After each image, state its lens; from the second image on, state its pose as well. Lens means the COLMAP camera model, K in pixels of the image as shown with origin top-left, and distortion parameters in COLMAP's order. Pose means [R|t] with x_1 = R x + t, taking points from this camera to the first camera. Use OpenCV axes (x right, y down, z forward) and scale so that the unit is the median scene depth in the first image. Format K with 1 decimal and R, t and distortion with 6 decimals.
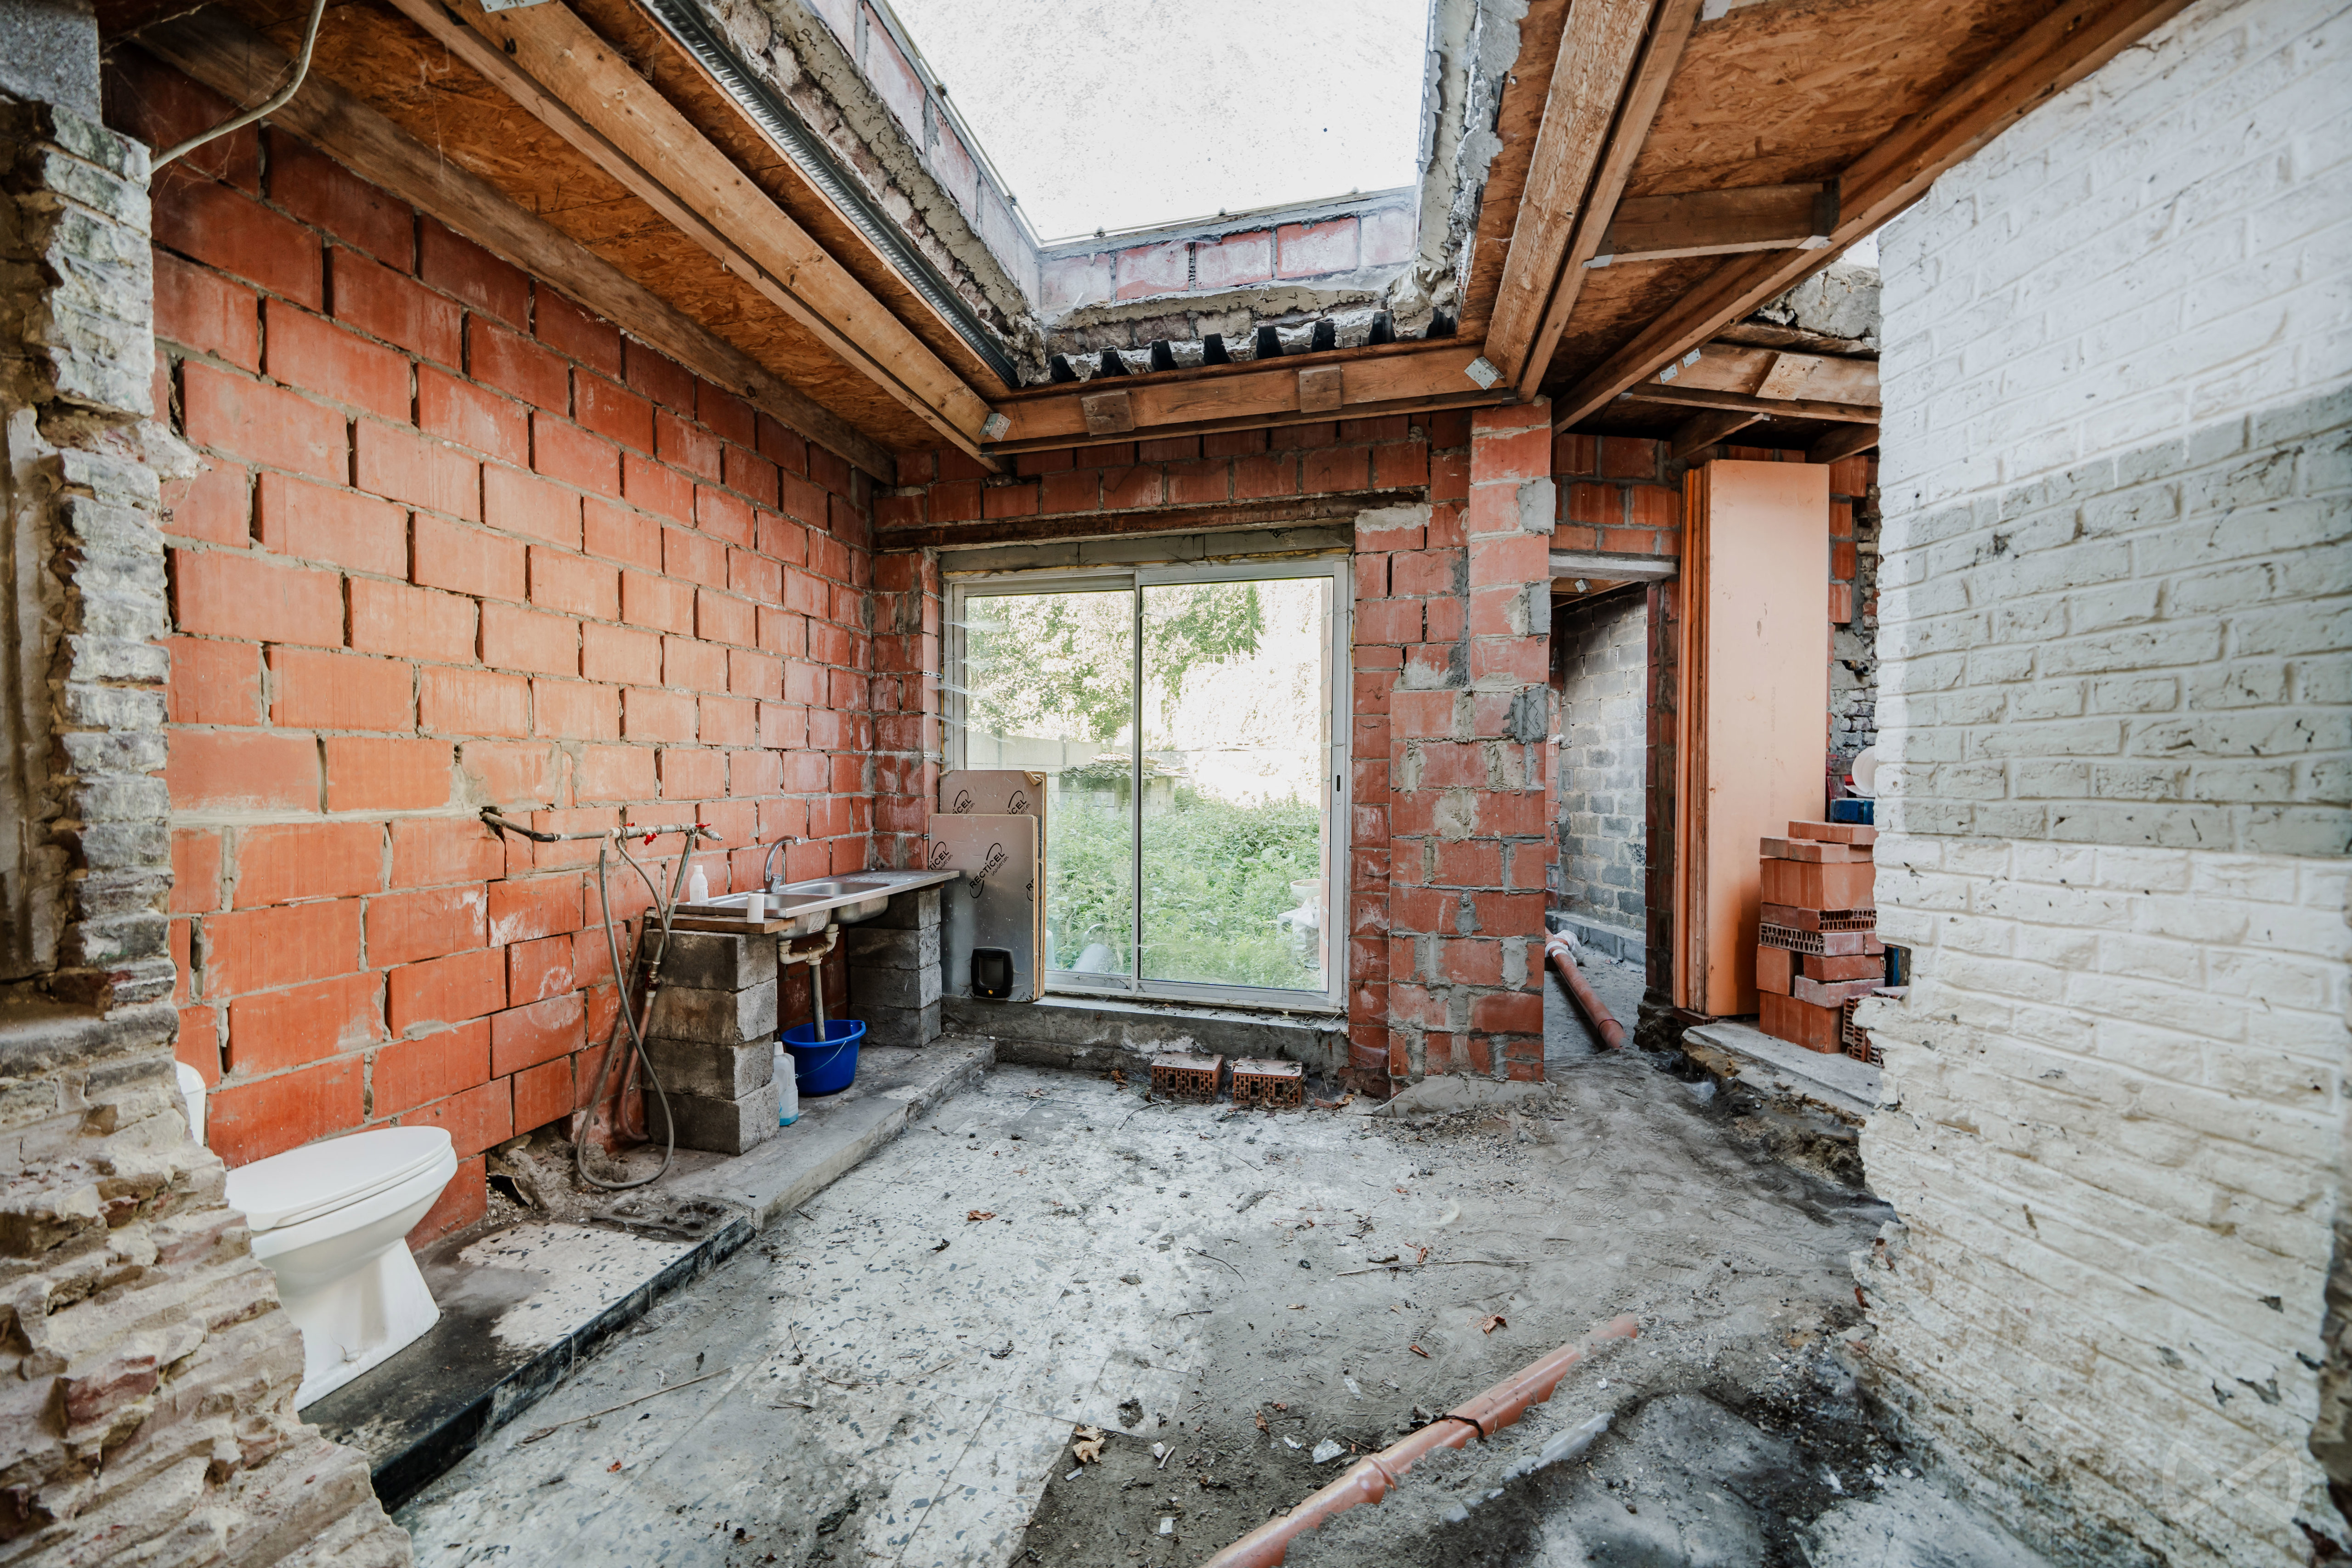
lens RADIAL K [[805.4, 0, 1182.5], [0, 805.4, 791.4], [0, 0, 1]] dist [-0.001220, -0.000199]
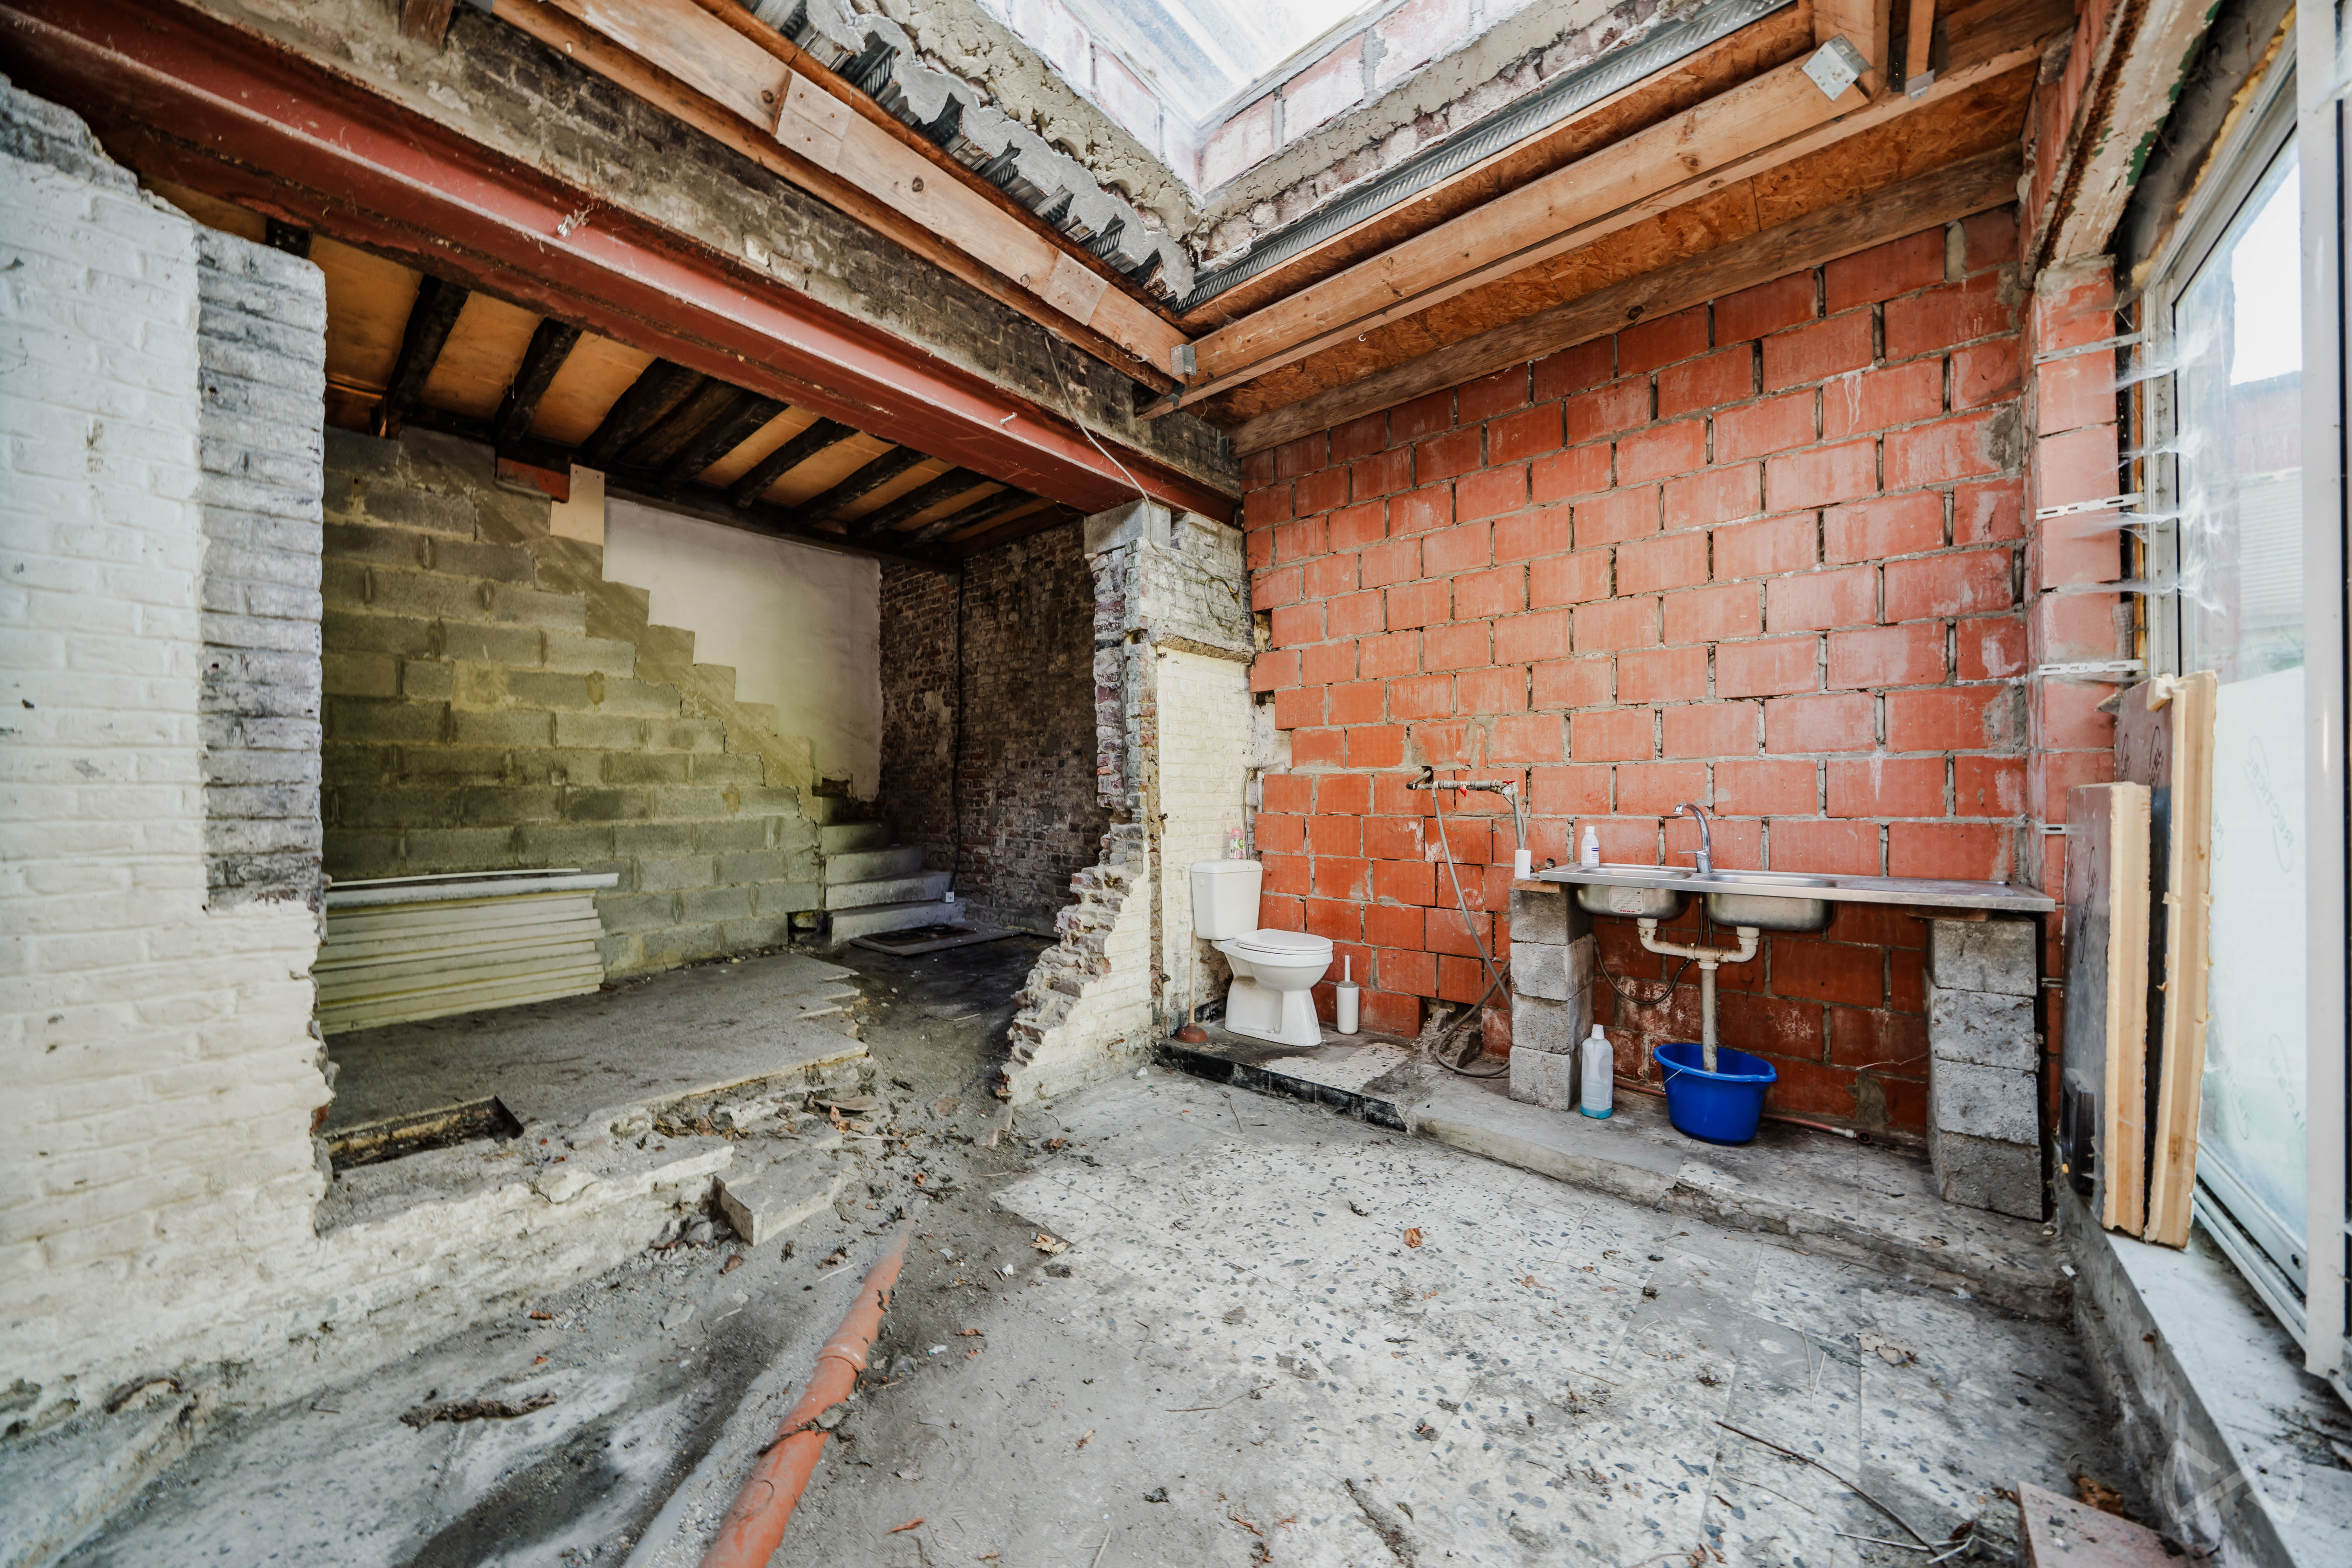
lens RADIAL K [[805.4, 0, 1180.3], [0, 805.4, 789.9], [0, 0, 1]] dist [-0.001220, -0.000199]
pose [[-0.446391, -0.004353, -0.894827, 0.568189], [-0.015182, 0.999881, 0.002710, 0.055785], [0.894709, 0.014795, -0.446404, 1.067231]]
